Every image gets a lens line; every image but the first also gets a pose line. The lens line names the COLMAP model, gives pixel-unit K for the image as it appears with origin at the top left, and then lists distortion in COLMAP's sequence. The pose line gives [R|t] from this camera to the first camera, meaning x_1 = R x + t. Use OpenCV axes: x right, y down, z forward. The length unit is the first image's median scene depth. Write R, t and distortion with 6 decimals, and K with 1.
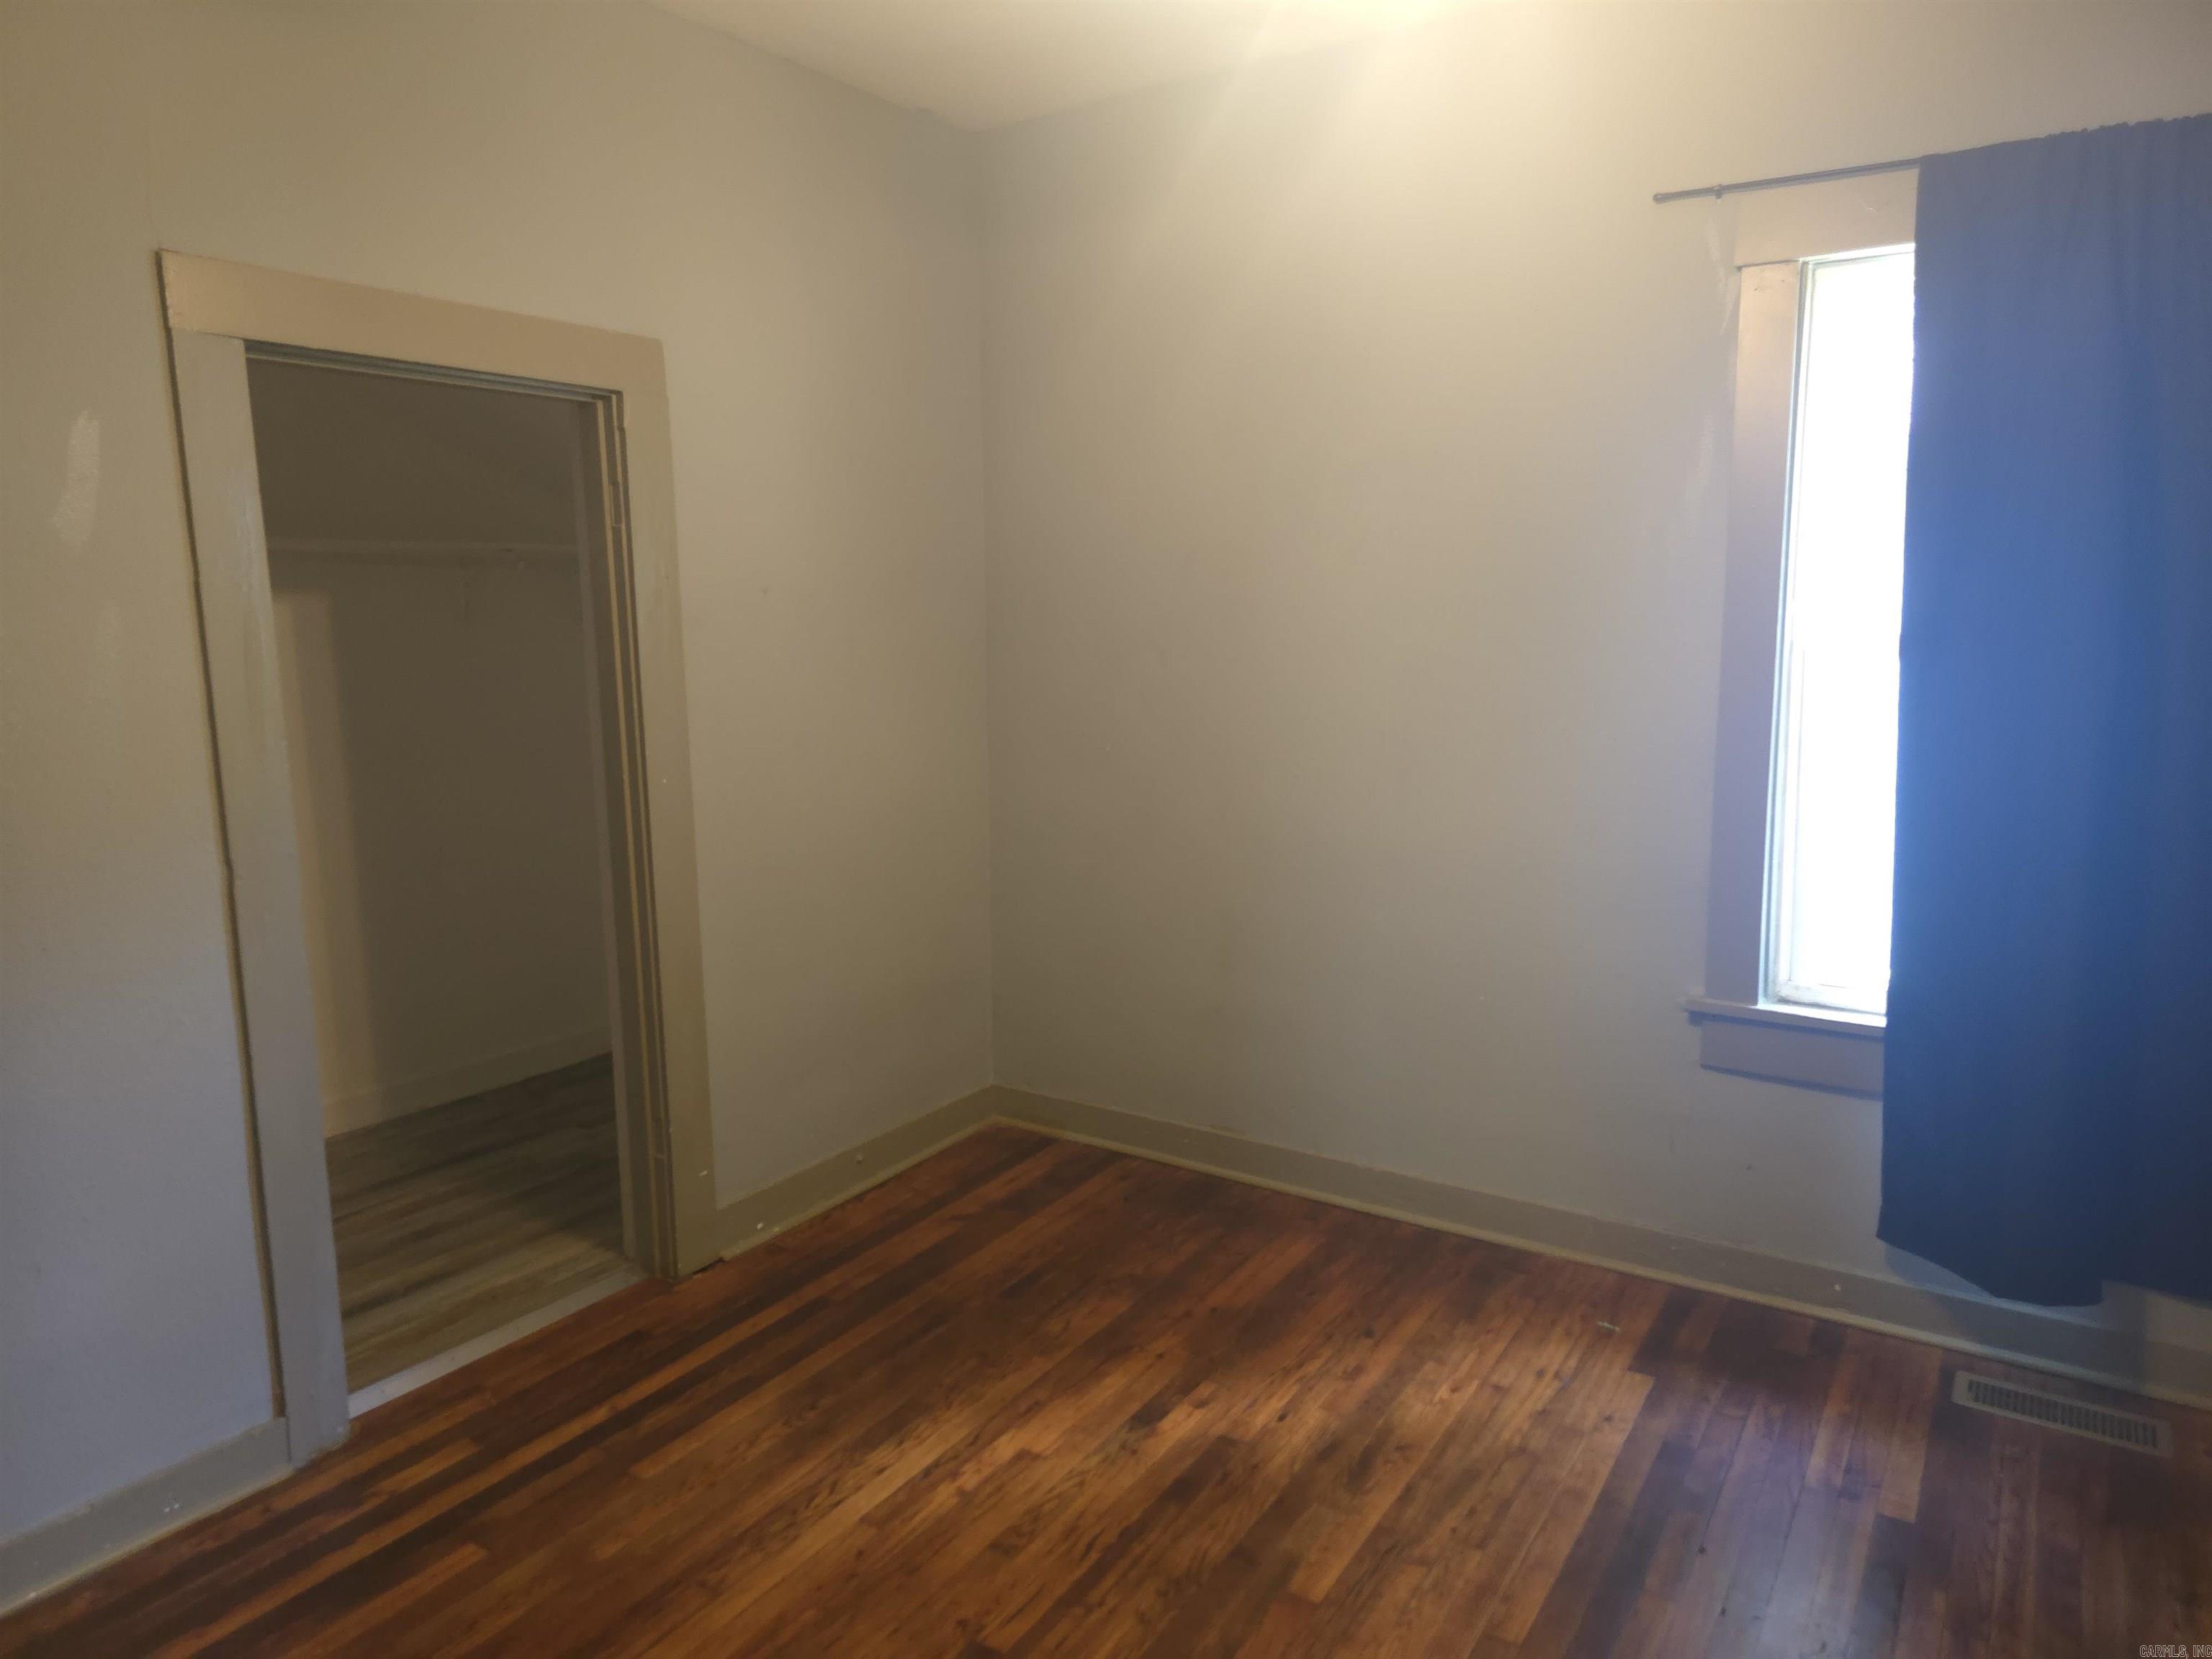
lens RADIAL K [[1507.2, 0, 1106.0], [0, 1507.2, 829.5], [0, 0, 1]] dist [0.033432, -0.001783]
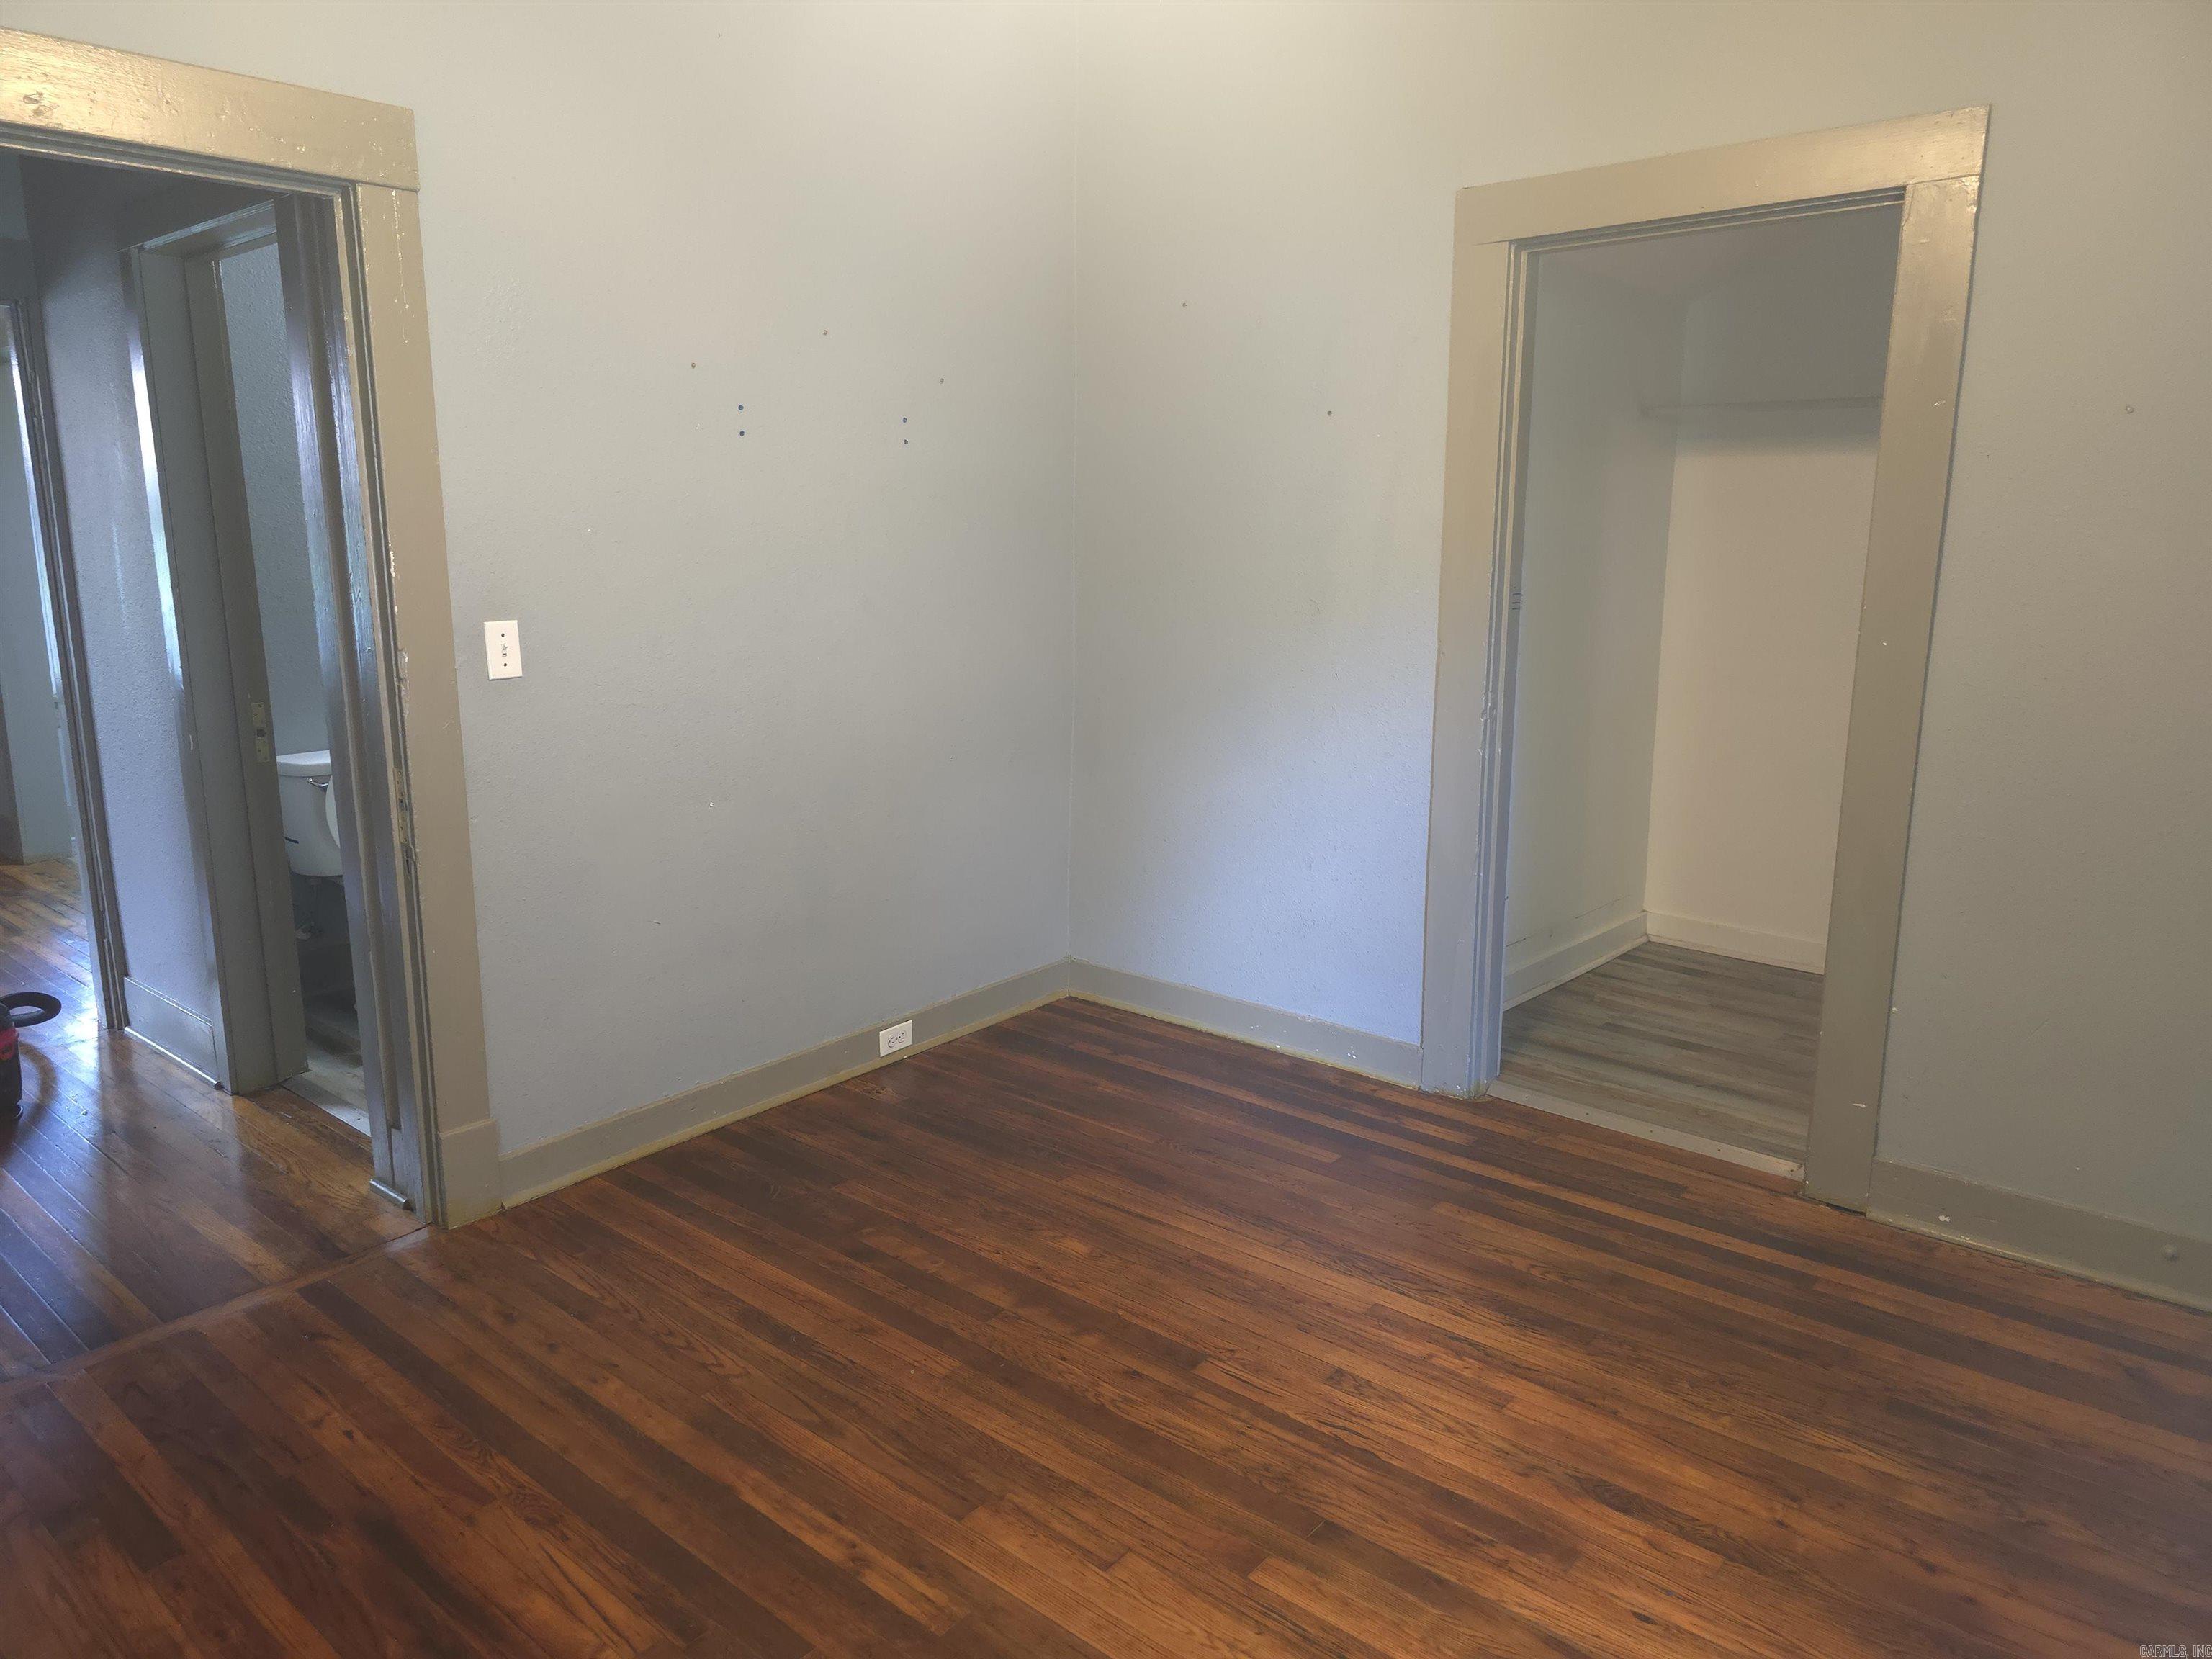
lens RADIAL K [[1507.2, 0, 1106.0], [0, 1507.2, 829.5], [0, 0, 1]] dist [0.033432, -0.001783]
pose [[-0.142424, 0.219703, -0.965115, 0.738500], [-0.138823, 0.960983, 0.239248, -0.098199], [0.980022, 0.168054, -0.106367, 0.748808]]
